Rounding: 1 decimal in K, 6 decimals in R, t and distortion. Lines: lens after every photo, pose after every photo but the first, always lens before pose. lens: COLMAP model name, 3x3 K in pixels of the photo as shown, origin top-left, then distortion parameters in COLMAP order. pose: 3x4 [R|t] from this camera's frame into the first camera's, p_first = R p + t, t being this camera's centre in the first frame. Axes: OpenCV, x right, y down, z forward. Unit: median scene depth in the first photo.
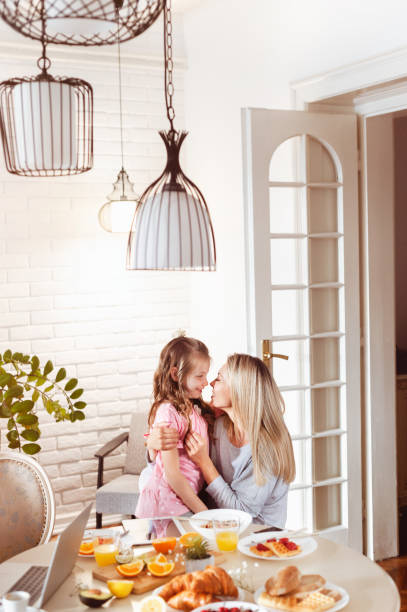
lens RADIAL K [[887.4, 0, 205.9], [0, 887.4, 307.6], [0, 0, 1]] dist [0.005887, 0.072683]
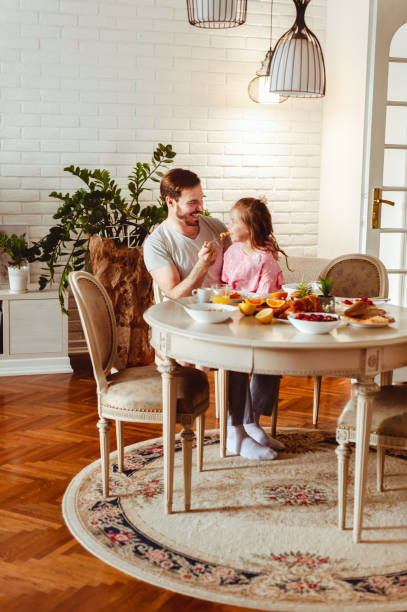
lens RADIAL K [[889.0, 0, 194.6], [0, 889.0, 302.2], [0, 0, 1]] dist [0.014558, 0.049792]
pose [[0.983216, 0.068316, -0.169169, 0.038270], [-0.053097, 0.994258, 0.092912, 0.092015], [0.174545, -0.082370, 0.981198, -0.270454]]
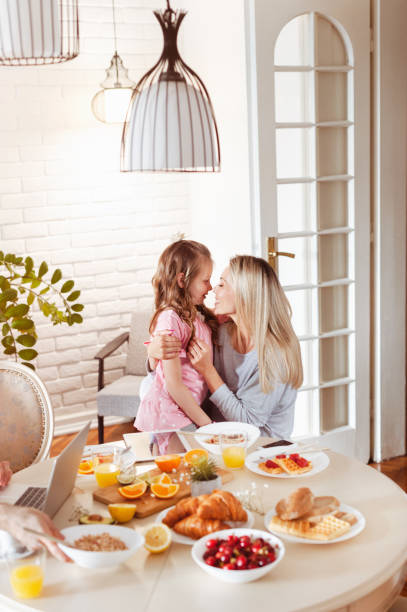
lens RADIAL K [[887.4, 0, 205.9], [0, 887.4, 307.6], [0, 0, 1]] dist [0.005887, 0.072683]
pose [[0.999926, -0.012105, -0.000894, -0.002208], [0.012120, 0.991863, 0.126733, -0.010195], [-0.000648, -0.126735, 0.991936, 0.050043]]
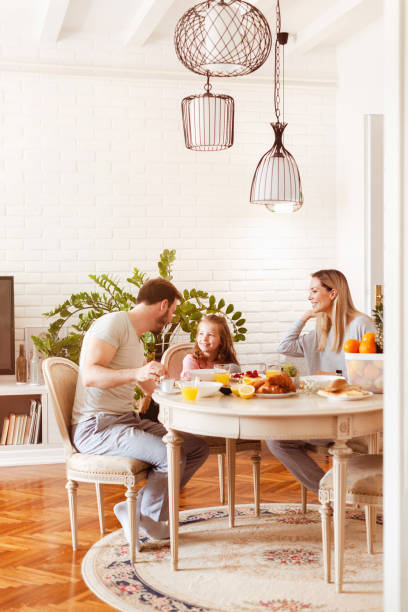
lens RADIAL K [[899.8, 0, 192.9], [0, 899.8, 307.0], [0, 0, 1]] dist [0.021573, 0.102260]
pose [[0.969921, 0.026367, -0.241986, 0.125711], [-0.033117, 0.999166, -0.023869, 0.111429], [0.241155, 0.031164, 0.969986, -0.396056]]
